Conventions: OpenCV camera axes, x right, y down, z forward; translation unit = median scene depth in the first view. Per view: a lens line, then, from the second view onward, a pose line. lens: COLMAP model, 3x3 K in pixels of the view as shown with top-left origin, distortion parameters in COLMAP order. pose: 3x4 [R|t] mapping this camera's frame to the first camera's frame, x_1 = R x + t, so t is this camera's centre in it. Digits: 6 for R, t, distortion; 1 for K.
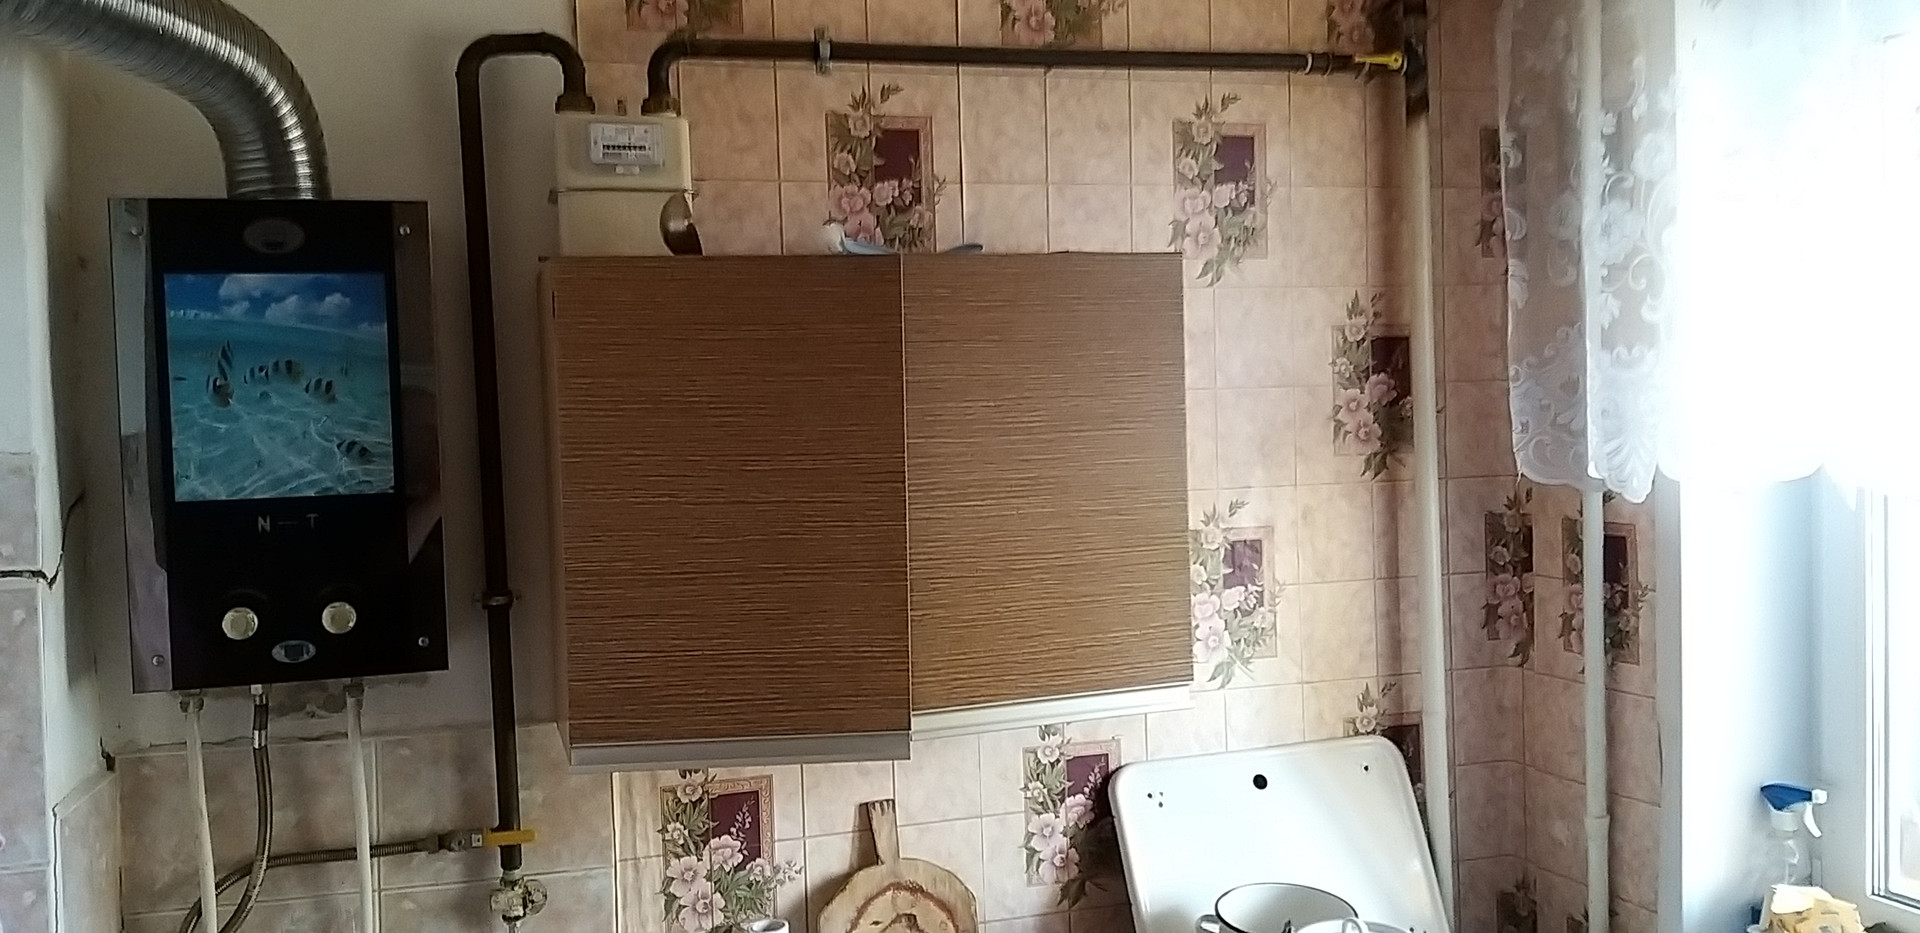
lens RADIAL K [[1616.0, 0, 889.2], [0, 1616.0, 470.5], [0, 0, 1]] dist [0.098515, -0.171751]
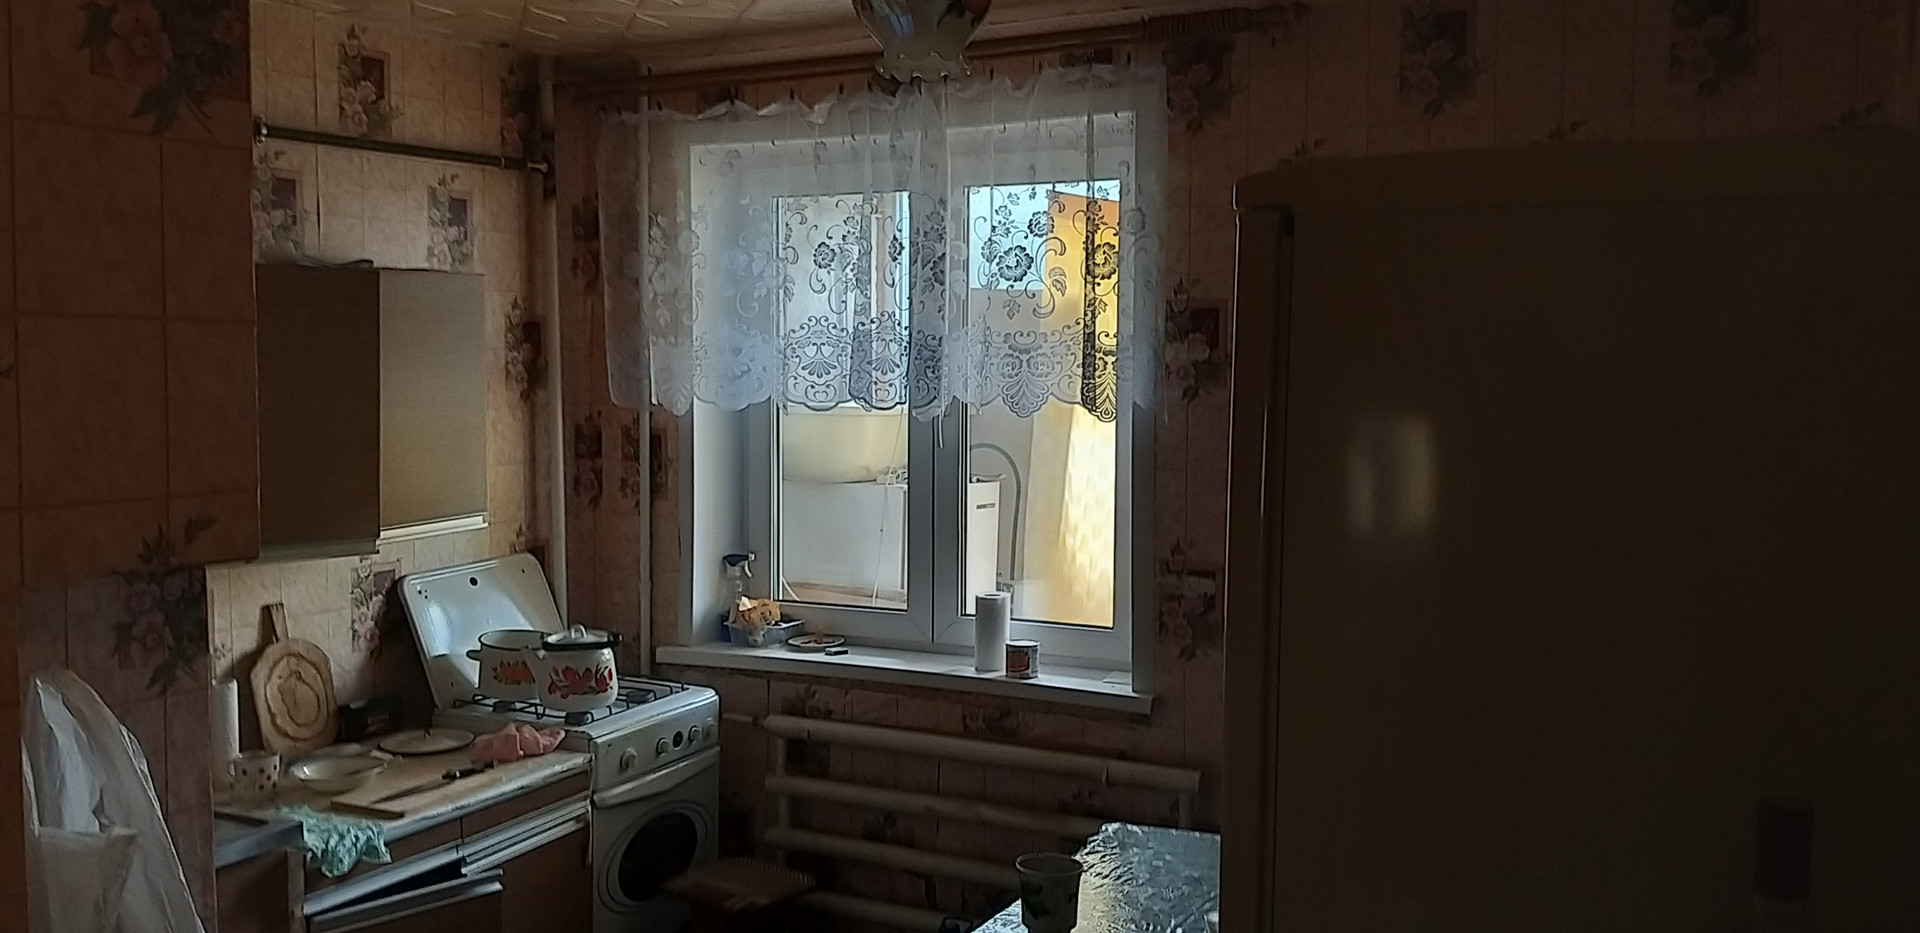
lens RADIAL K [[1616.0, 0, 889.2], [0, 1616.0, 470.5], [0, 0, 1]] dist [0.098515, -0.171751]
pose [[0.724646, -0.018704, 0.688867, -0.642067], [0.000556, 0.999647, 0.026557, 0.031351], [-0.689121, -0.018861, 0.724401, -0.542256]]
